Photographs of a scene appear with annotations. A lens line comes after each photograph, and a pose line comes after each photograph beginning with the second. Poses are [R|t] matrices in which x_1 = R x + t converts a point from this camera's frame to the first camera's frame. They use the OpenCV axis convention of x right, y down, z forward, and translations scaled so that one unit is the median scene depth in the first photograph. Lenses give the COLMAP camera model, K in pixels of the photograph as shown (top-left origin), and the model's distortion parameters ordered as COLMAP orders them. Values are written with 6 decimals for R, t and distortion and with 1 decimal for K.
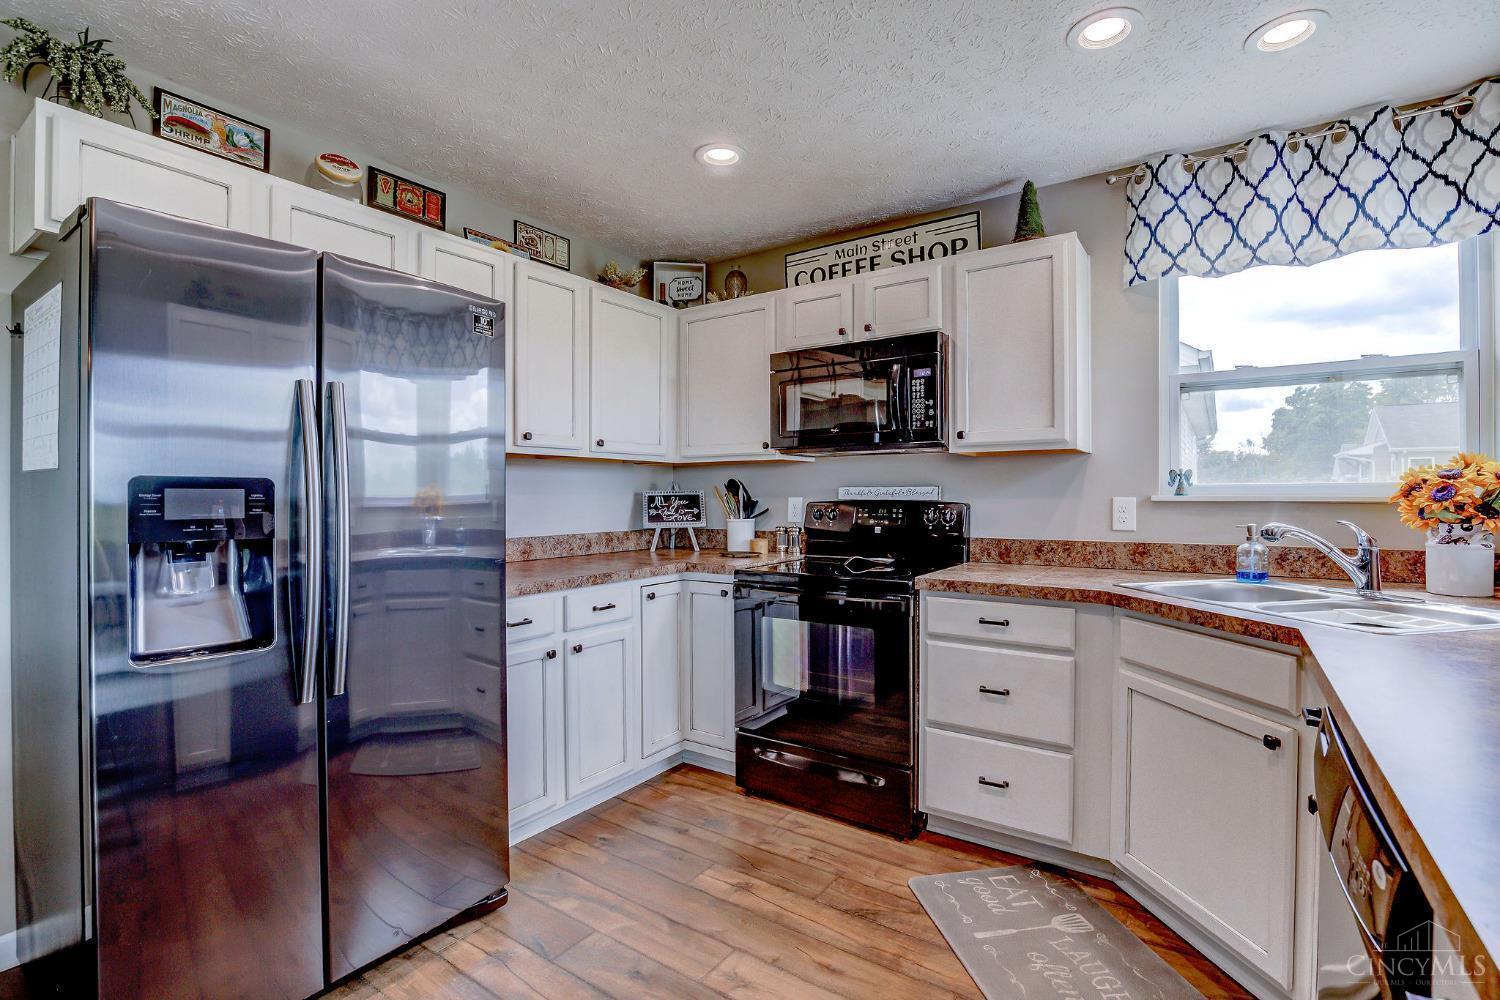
lens RADIAL K [[683.5, 0, 765.8], [0, 683.5, 496.8], [0, 0, 1]] dist [-0.019906, 0.000934]
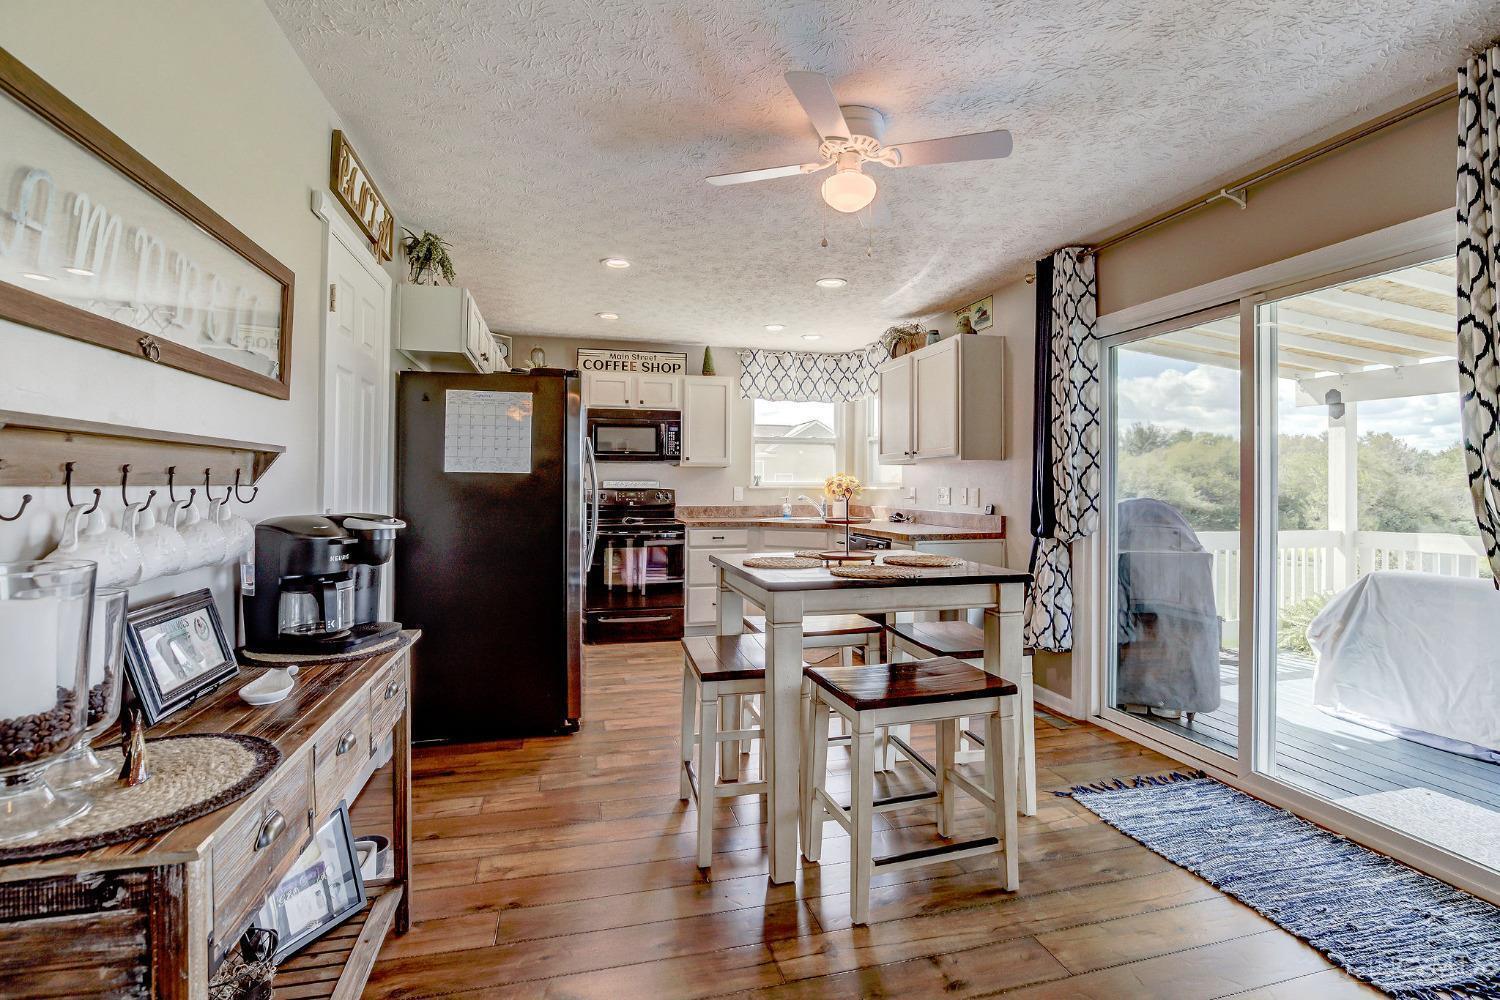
lens RADIAL K [[699.6, 0, 750.3], [0, 699.6, 479.0], [0, 0, 1]] dist [-0.022294, 0.000080]
pose [[0.669636, 0.008665, 0.742639, -1.306338], [-0.003182, 0.999956, -0.008798, -0.005756], [-0.742683, 0.003528, 0.669634, -0.688071]]
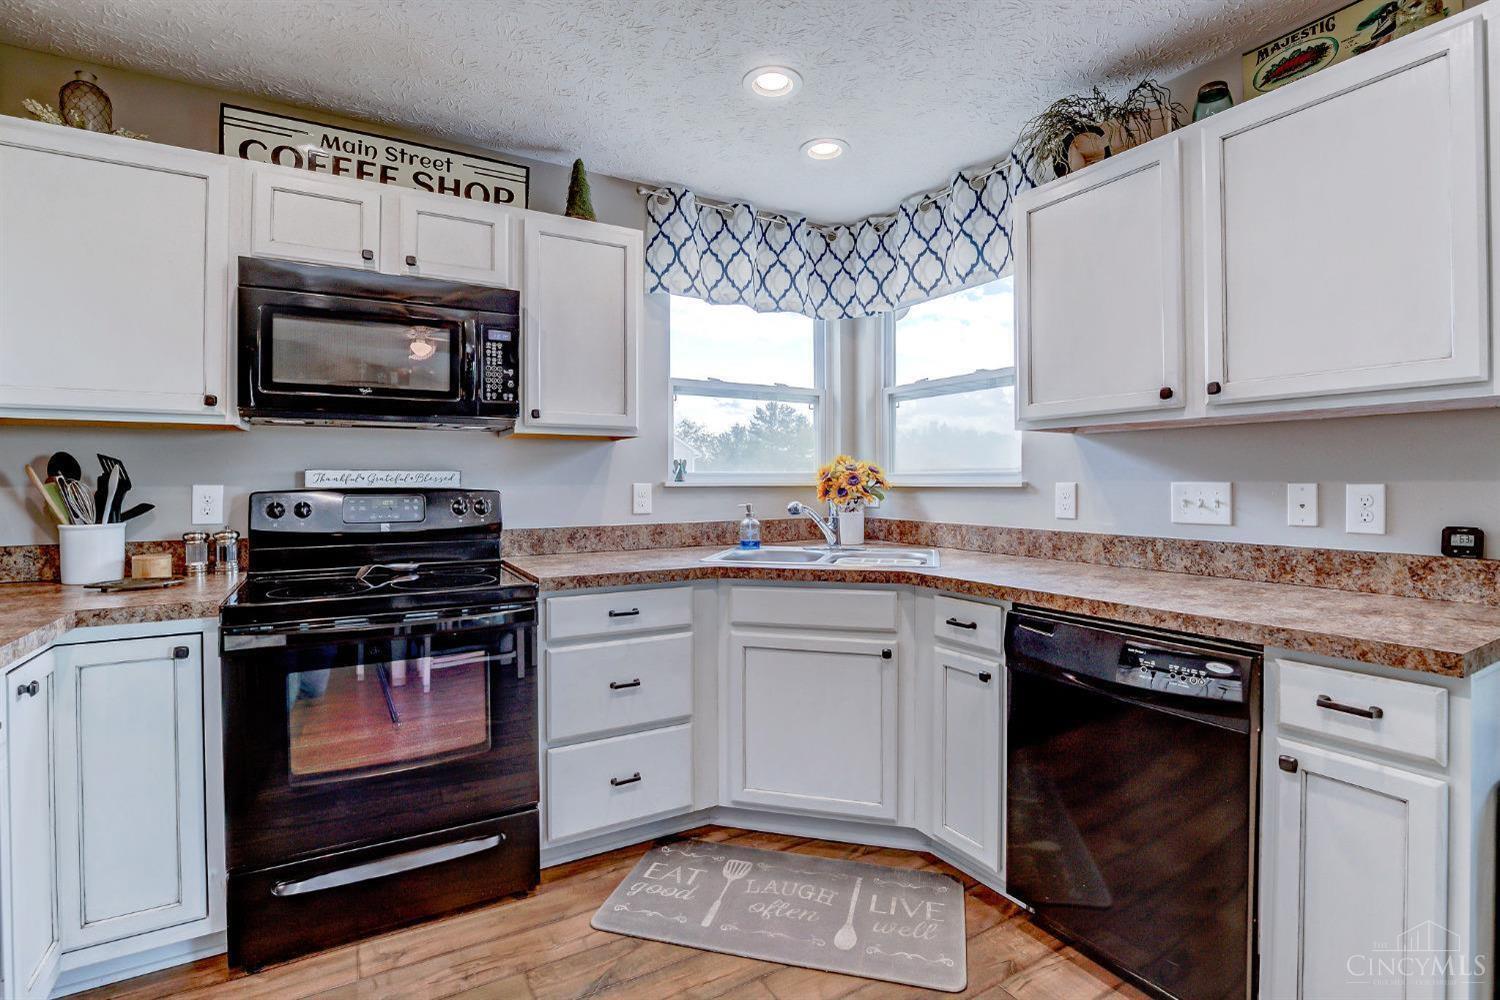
lens RADIAL K [[699.6, 0, 750.3], [0, 699.6, 479.0], [0, 0, 1]] dist [-0.022294, 0.000080]
pose [[0.441230, 0.003336, 0.897388, -0.424680], [0.002644, 0.999984, -0.005018, -0.000135], [-0.897390, 0.004586, 0.441214, 0.362180]]
